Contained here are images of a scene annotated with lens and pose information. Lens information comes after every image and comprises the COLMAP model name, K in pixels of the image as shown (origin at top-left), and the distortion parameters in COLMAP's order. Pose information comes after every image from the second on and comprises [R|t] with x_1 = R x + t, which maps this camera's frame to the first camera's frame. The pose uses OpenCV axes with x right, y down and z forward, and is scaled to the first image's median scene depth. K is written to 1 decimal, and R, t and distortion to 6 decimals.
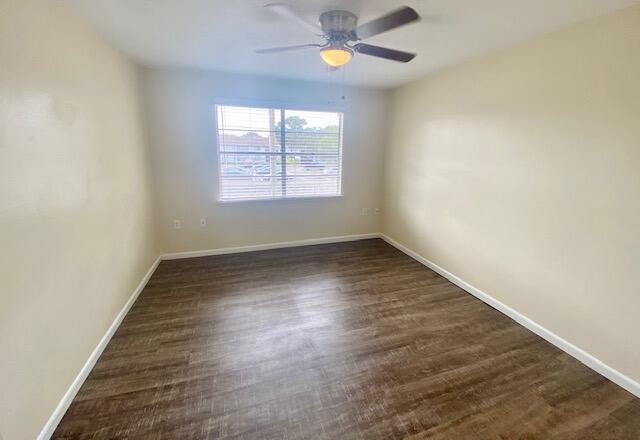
lens RADIAL K [[262.0, 0, 319.7], [0, 262.0, 216.7], [0, 0, 1]] dist [-0.017397, -0.002030]
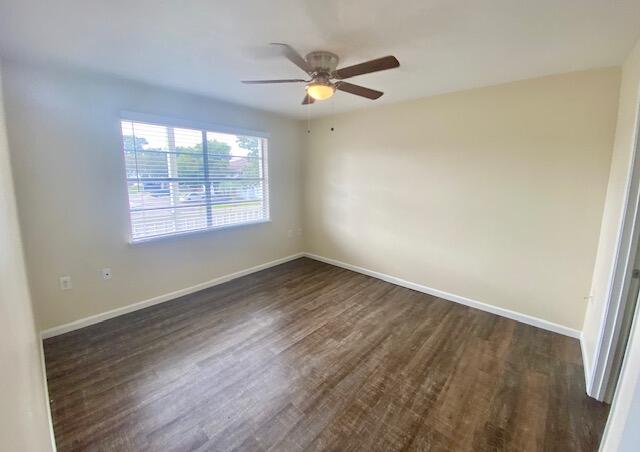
lens RADIAL K [[269.9, 0, 319.7], [0, 269.9, 224.8], [0, 0, 1]] dist [-0.003341, -0.000925]
pose [[0.856270, -0.109297, 0.504832, -0.383506], [0.143698, 0.989180, -0.029574, -0.007792], [-0.496137, 0.097867, 0.862711, 0.039642]]
